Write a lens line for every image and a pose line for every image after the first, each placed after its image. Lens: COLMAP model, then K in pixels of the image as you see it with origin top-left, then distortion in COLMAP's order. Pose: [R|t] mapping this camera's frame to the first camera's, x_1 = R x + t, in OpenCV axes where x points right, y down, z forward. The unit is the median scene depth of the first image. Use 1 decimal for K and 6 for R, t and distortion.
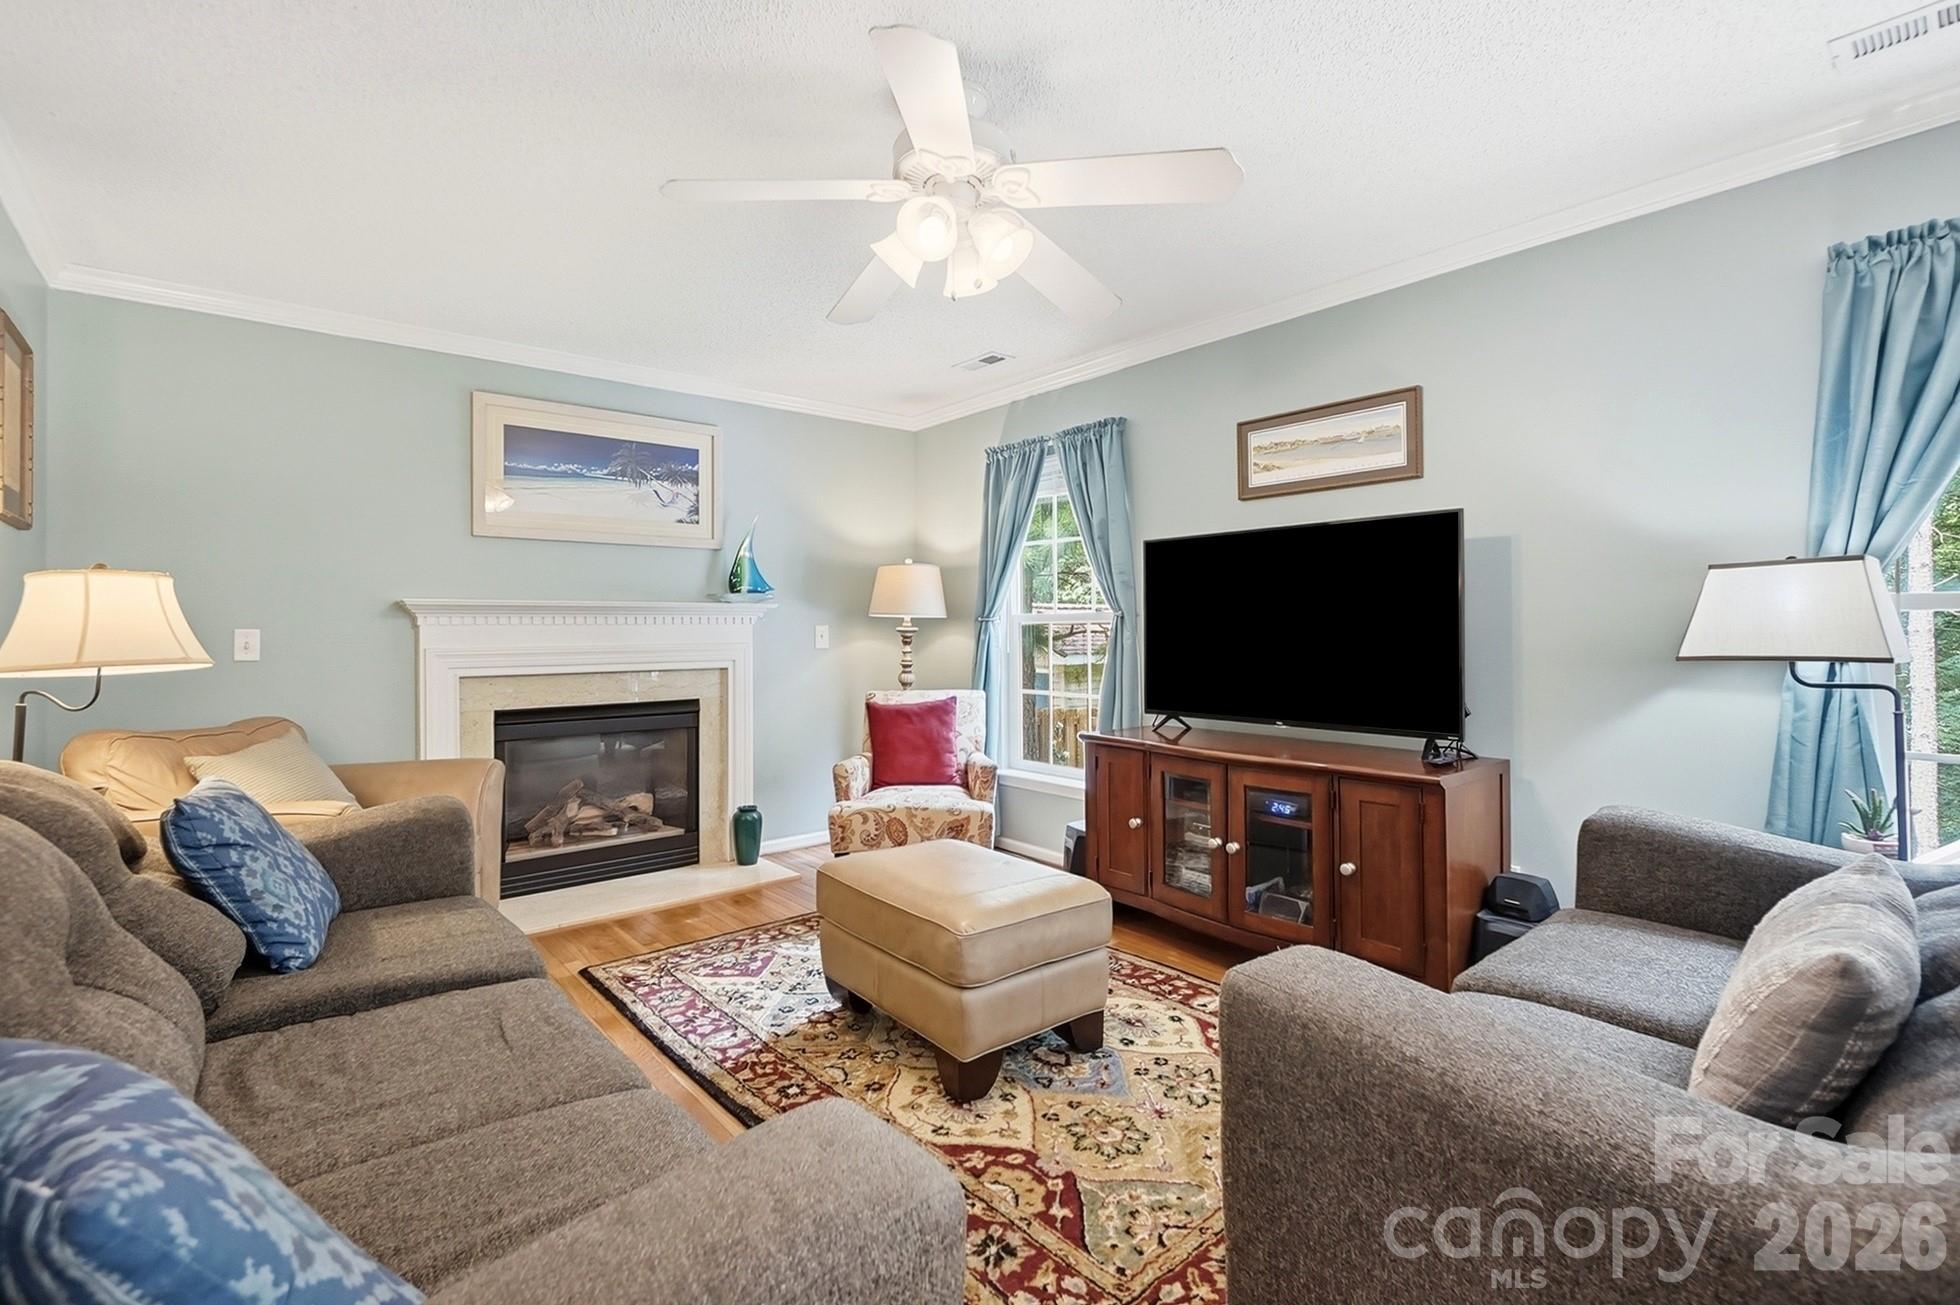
lens RADIAL K [[884.9, 0, 985.8], [0, 884.9, 631.3], [0, 0, 1]] dist [0.000280, -0.002153]
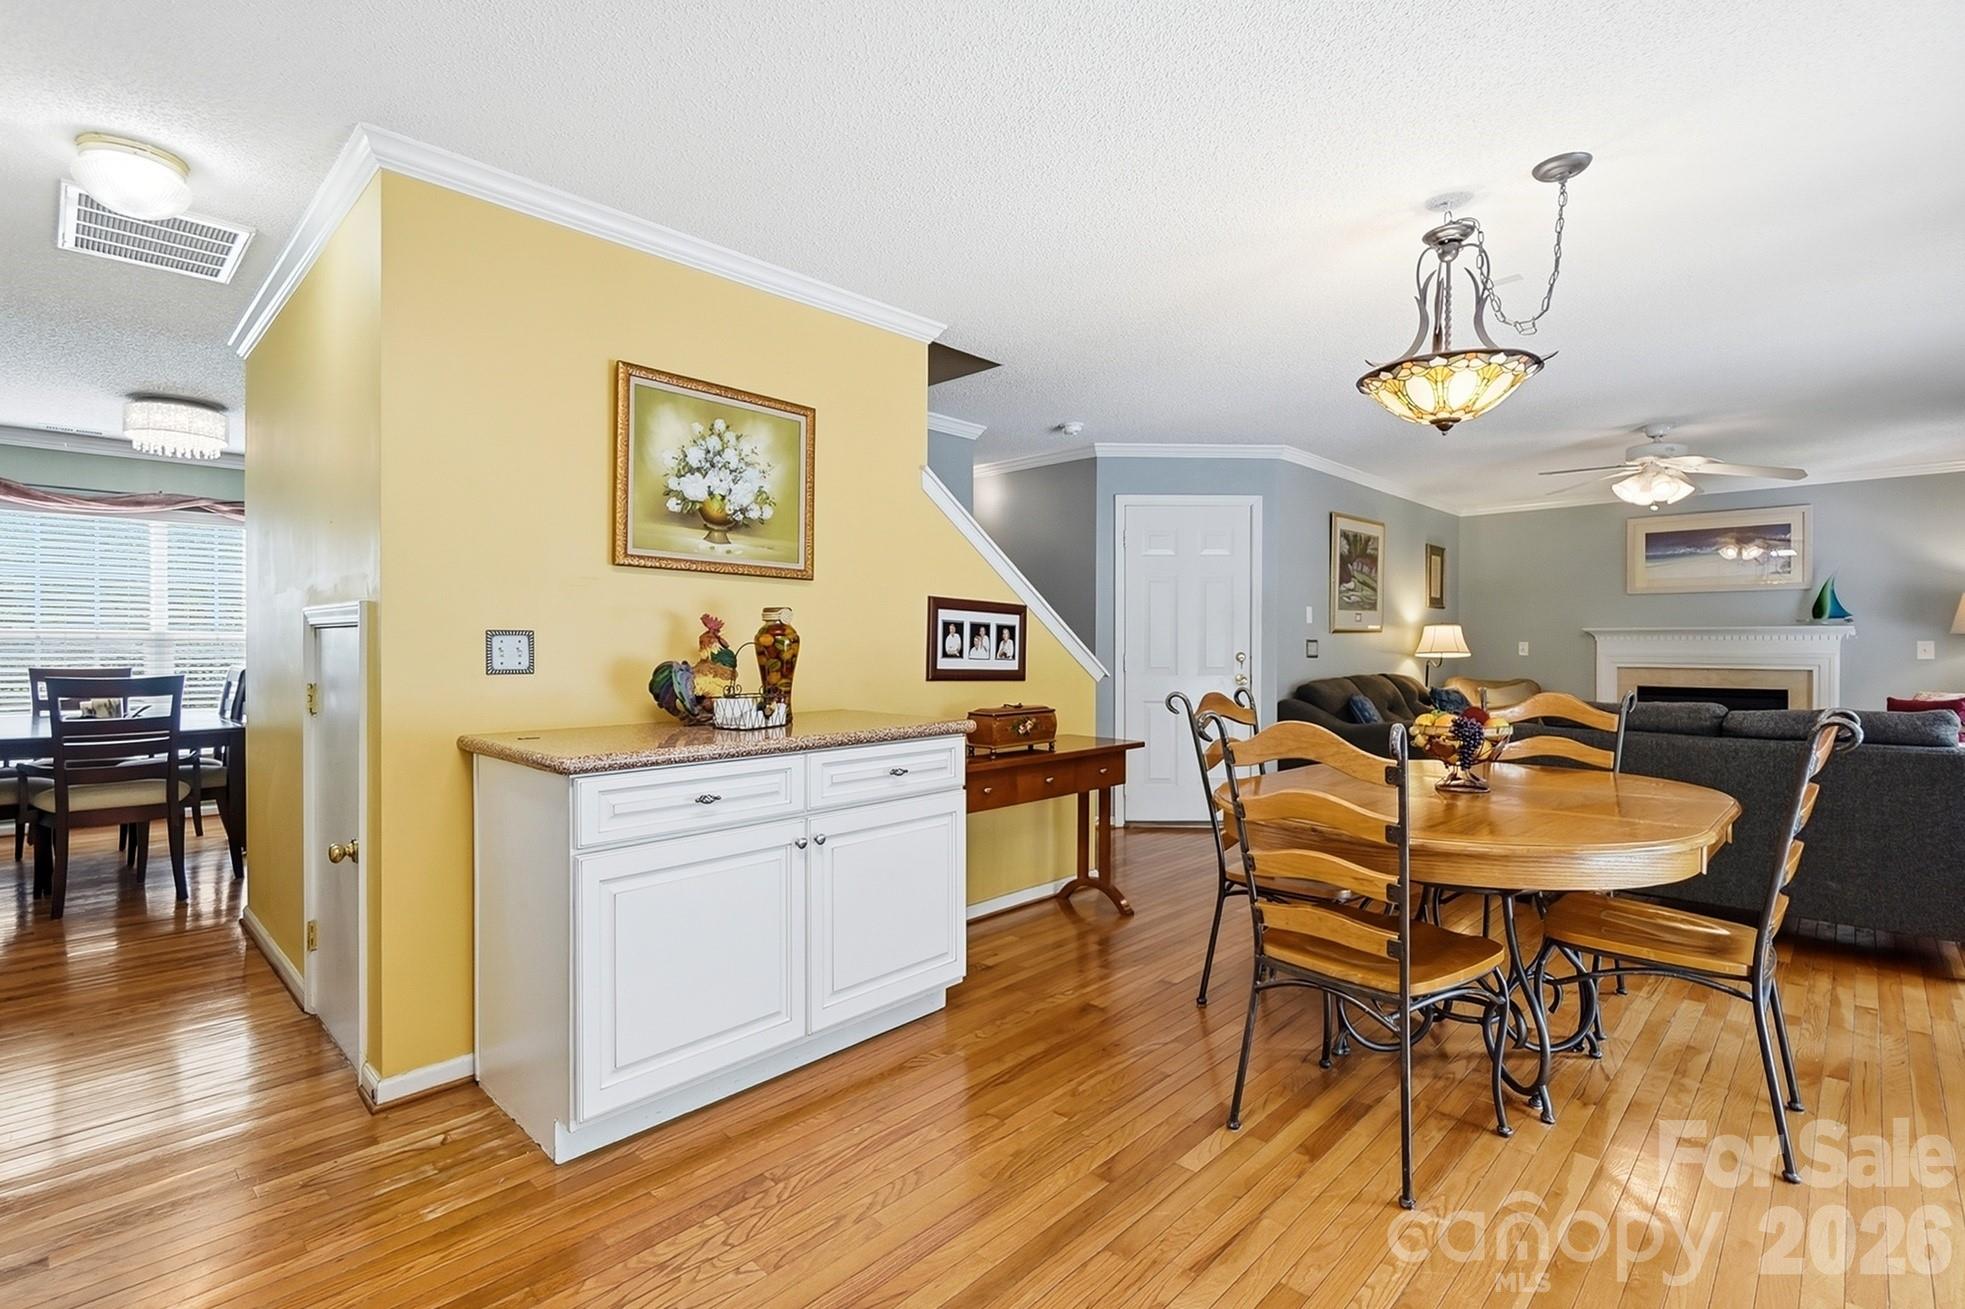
lens RADIAL K [[887.2, 0, 976.3], [0, 887.2, 657.9], [0, 0, 1]] dist [0.000280, -0.002153]
pose [[0.096630, 0.017344, -0.995169, 1.313418], [-0.001920, 0.999850, 0.017239, -0.001374], [0.995318, 0.000245, 0.096649, -0.657579]]
